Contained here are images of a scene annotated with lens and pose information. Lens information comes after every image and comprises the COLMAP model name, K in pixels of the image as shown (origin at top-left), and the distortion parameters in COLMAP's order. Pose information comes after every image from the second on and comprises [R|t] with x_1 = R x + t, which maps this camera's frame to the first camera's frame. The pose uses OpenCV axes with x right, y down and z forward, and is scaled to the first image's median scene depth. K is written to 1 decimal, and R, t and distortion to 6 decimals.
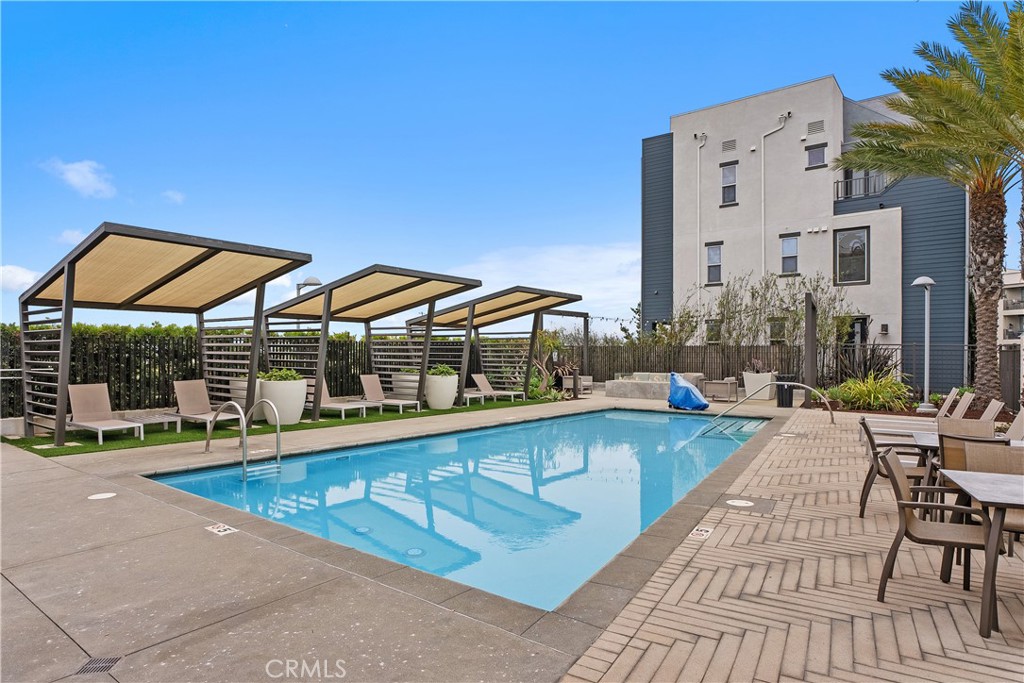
lens RADIAL K [[586.3, 0, 508.6], [0, 586.3, 344.4], [0, 0, 1]] dist [-0.012930, -0.000481]
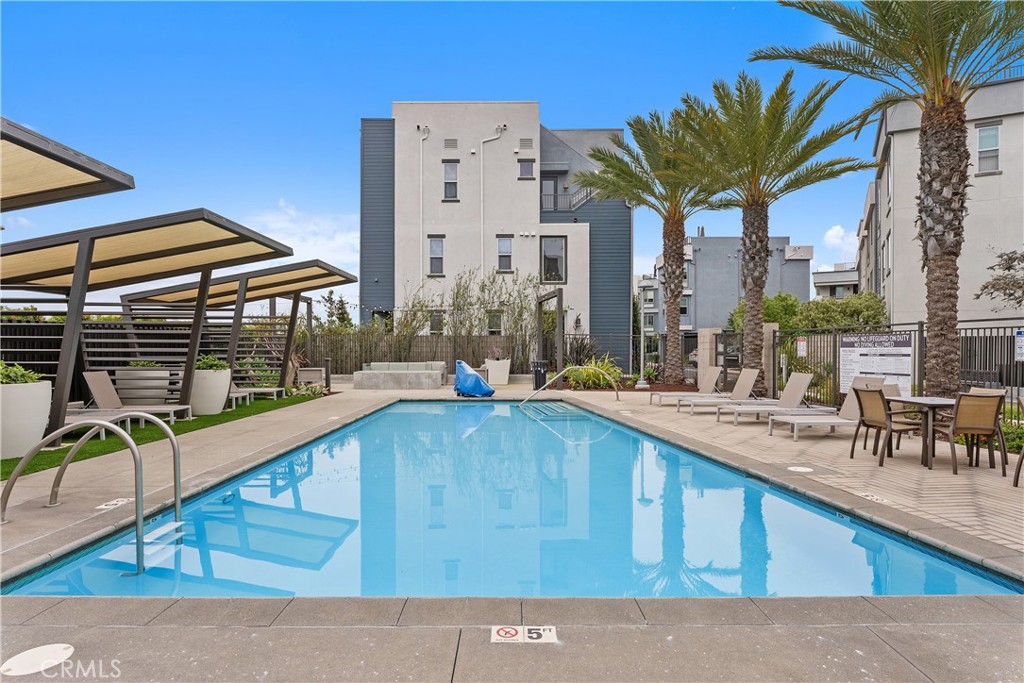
lens RADIAL K [[578.2, 0, 512.0], [0, 578.2, 341.5], [0, 0, 1]] dist [-0.012281, 0.001598]
pose [[0.787847, 0.002045, 0.615868, -0.202181], [-0.007179, 0.999957, 0.005863, 0.007548], [-0.615830, -0.009040, 0.787827, 0.136899]]
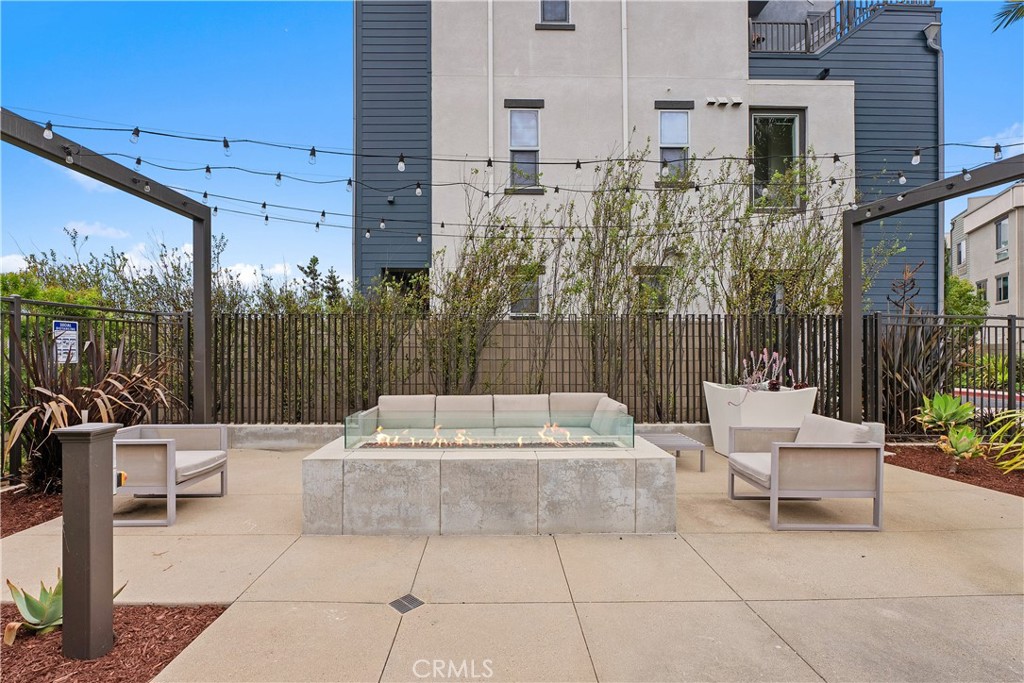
lens RADIAL K [[481.4, 0, 512.0], [0, 481.4, 341.5], [0, 0, 1]] dist [0.000146, 0.000664]
pose [[0.766880, 0.001273, 0.641789, 0.114704], [-0.005888, 0.999970, 0.005052, 0.019108], [-0.641763, -0.007653, 0.766864, 0.842942]]
